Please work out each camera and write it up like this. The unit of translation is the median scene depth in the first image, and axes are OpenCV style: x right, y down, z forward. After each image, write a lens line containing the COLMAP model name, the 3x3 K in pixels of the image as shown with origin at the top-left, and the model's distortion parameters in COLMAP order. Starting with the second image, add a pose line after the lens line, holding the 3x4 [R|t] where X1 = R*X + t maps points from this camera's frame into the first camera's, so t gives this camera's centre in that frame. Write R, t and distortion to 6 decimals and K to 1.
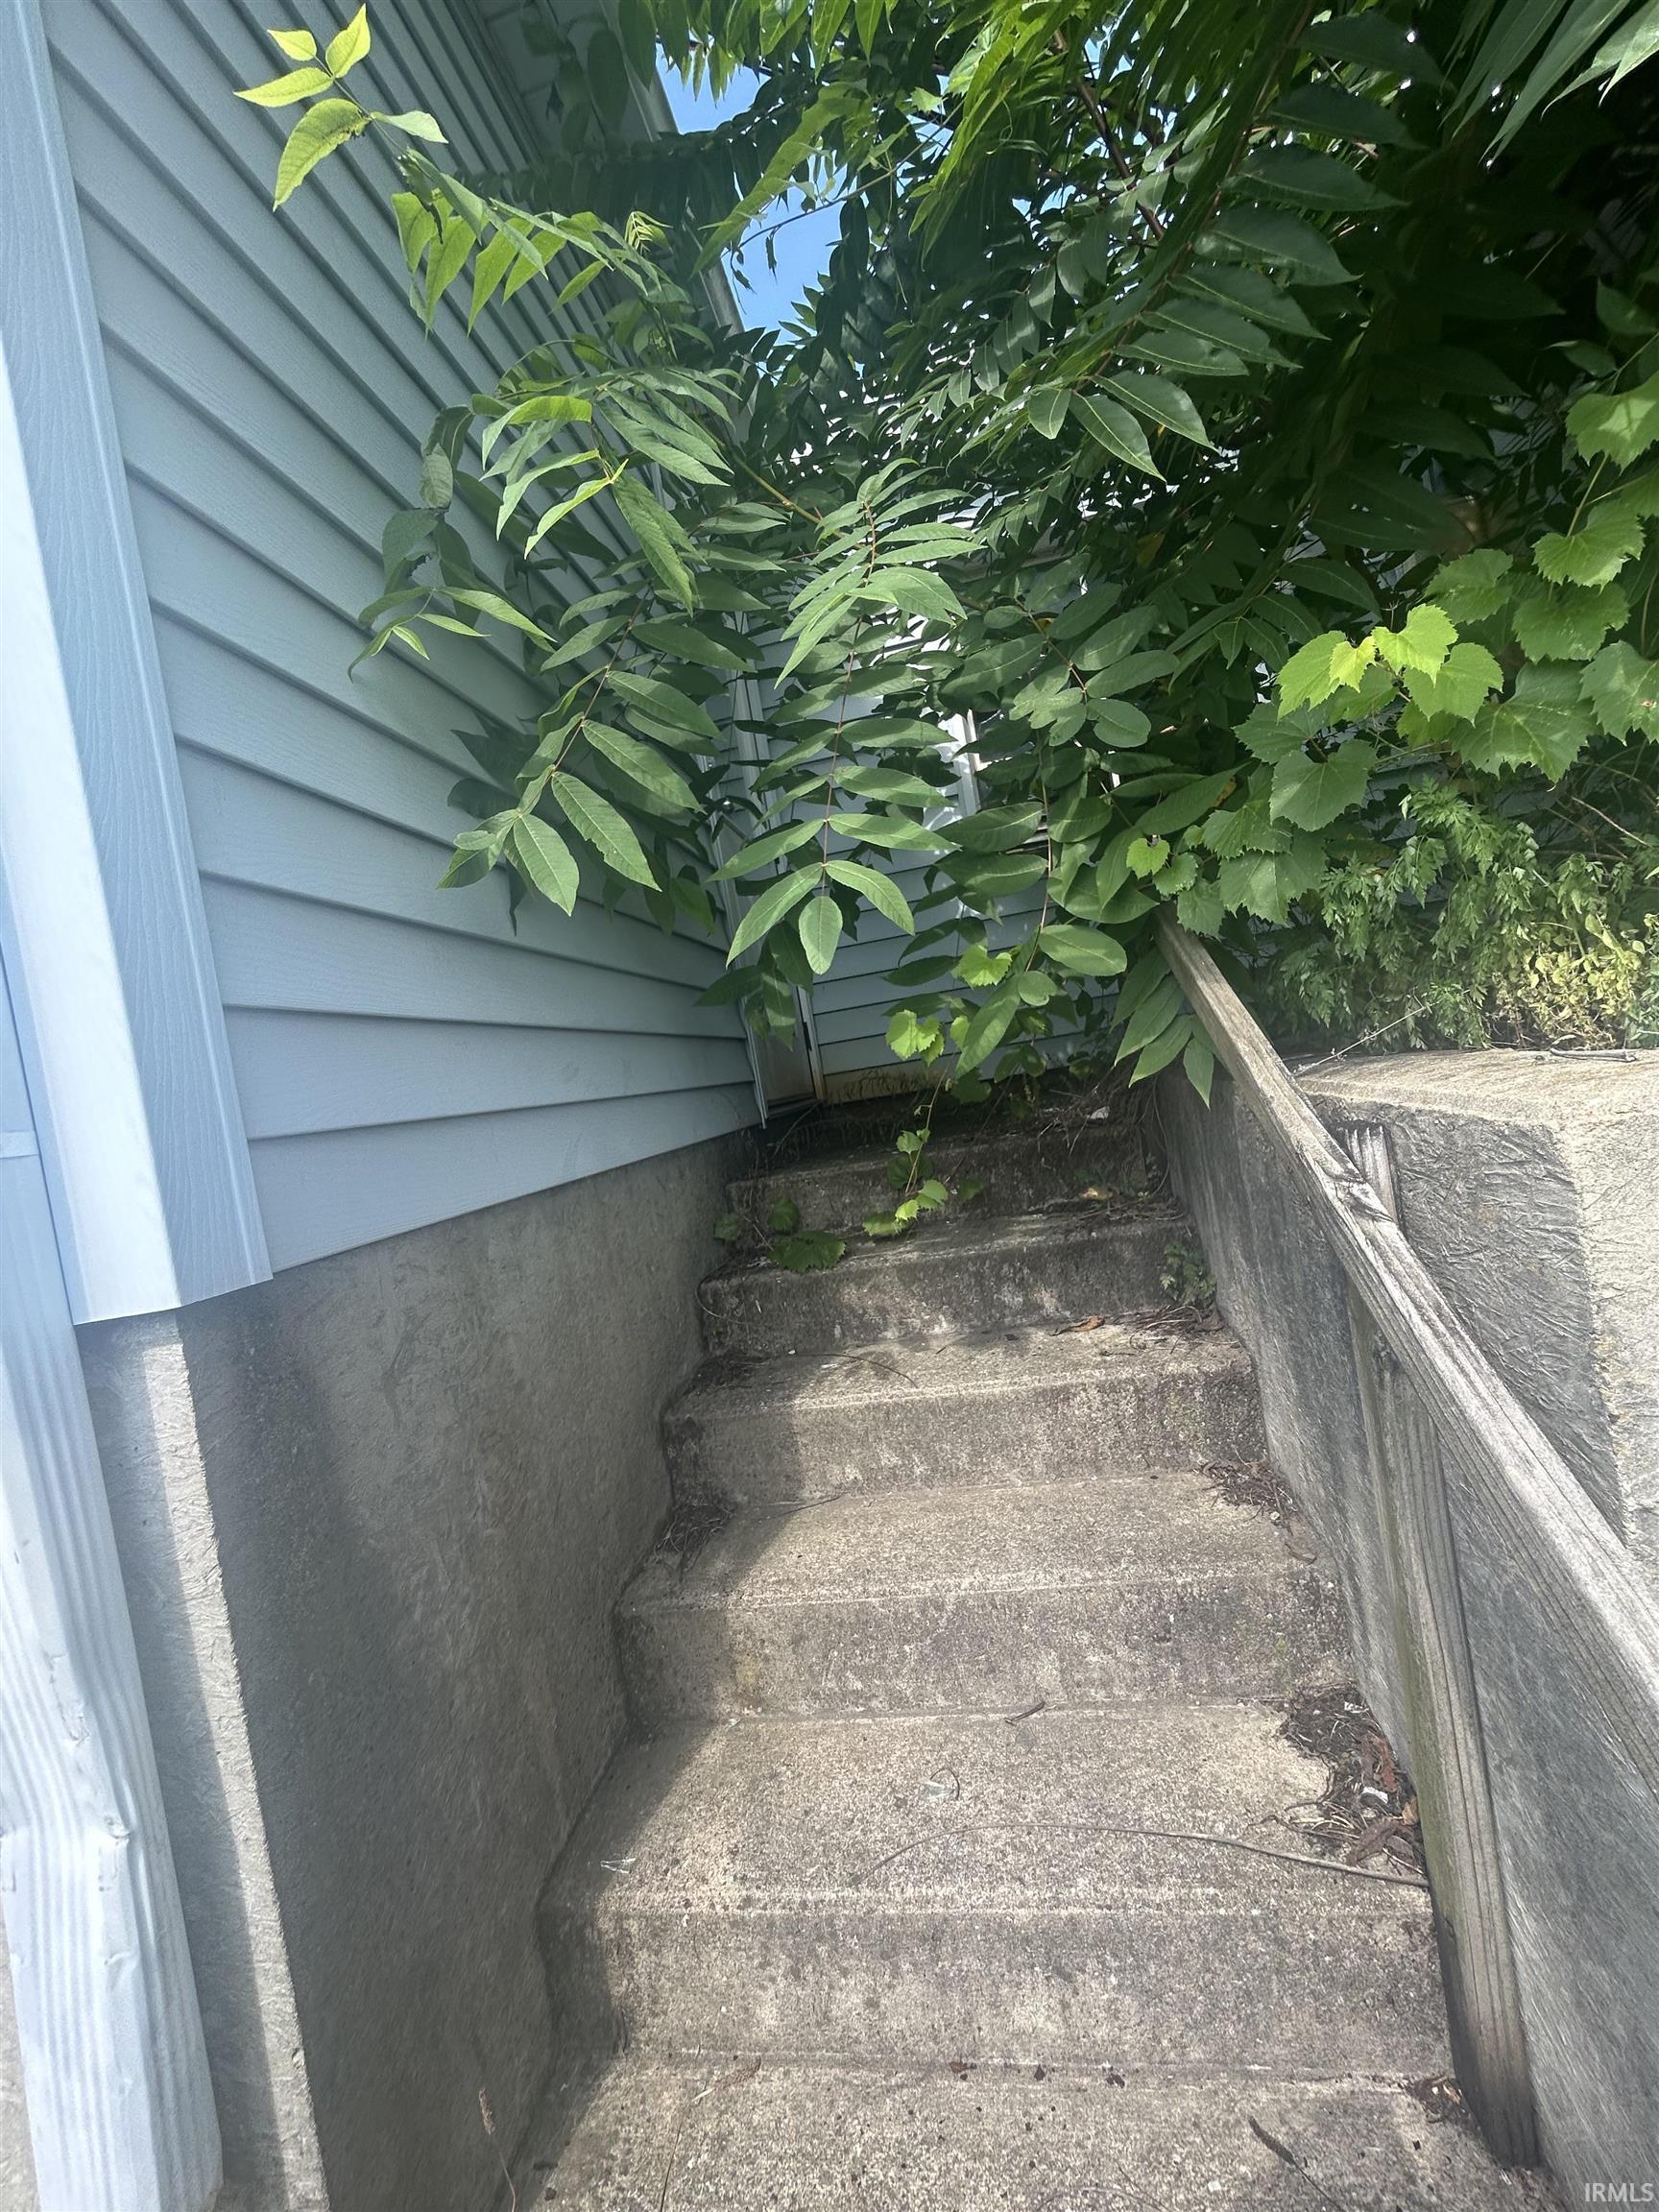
lens RADIAL K [[892.8, 0, 832.5], [0, 892.8, 1113.5], [0, 0, 1]] dist [0.000979, 0.000201]
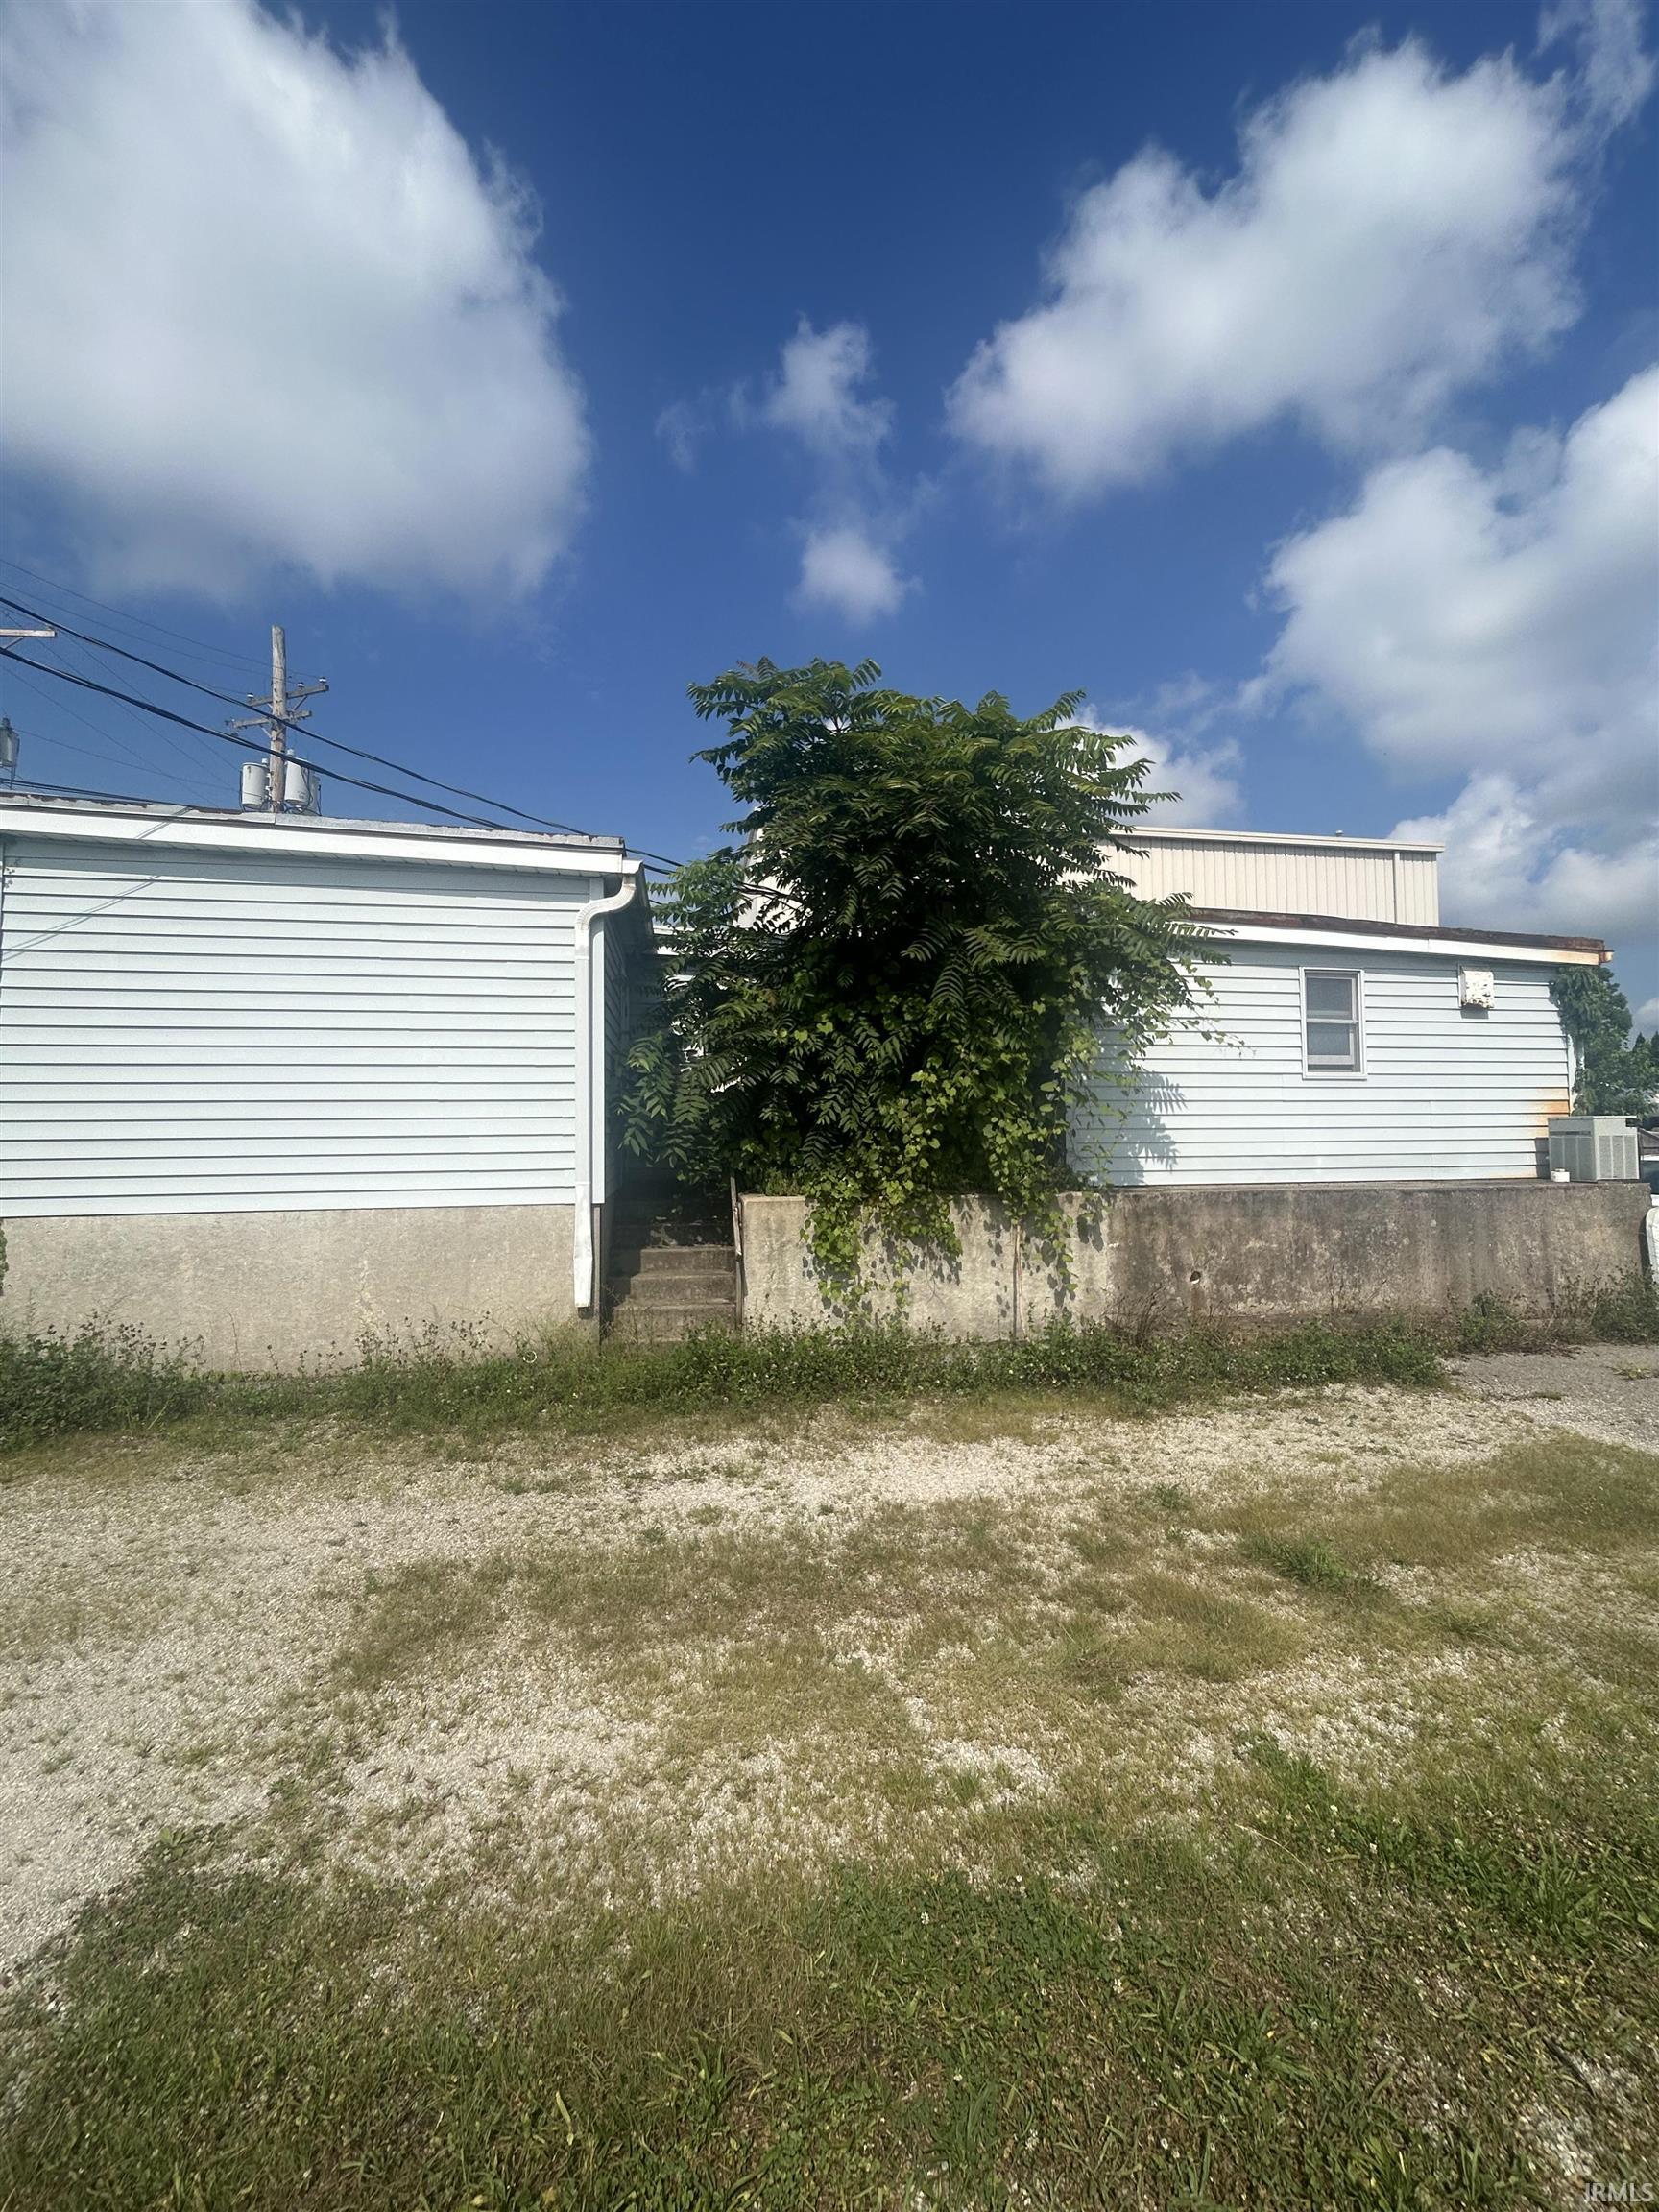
lens RADIAL K [[892.8, 0, 833.7], [0, 892.8, 1105.9], [0, 0, 1]] dist [0.000979, 0.000201]
pose [[0.929777, 0.173495, 0.324676, -0.939734], [-0.143331, 0.982992, -0.114816, -0.024404], [-0.339074, 0.060217, 0.938830, -4.670117]]
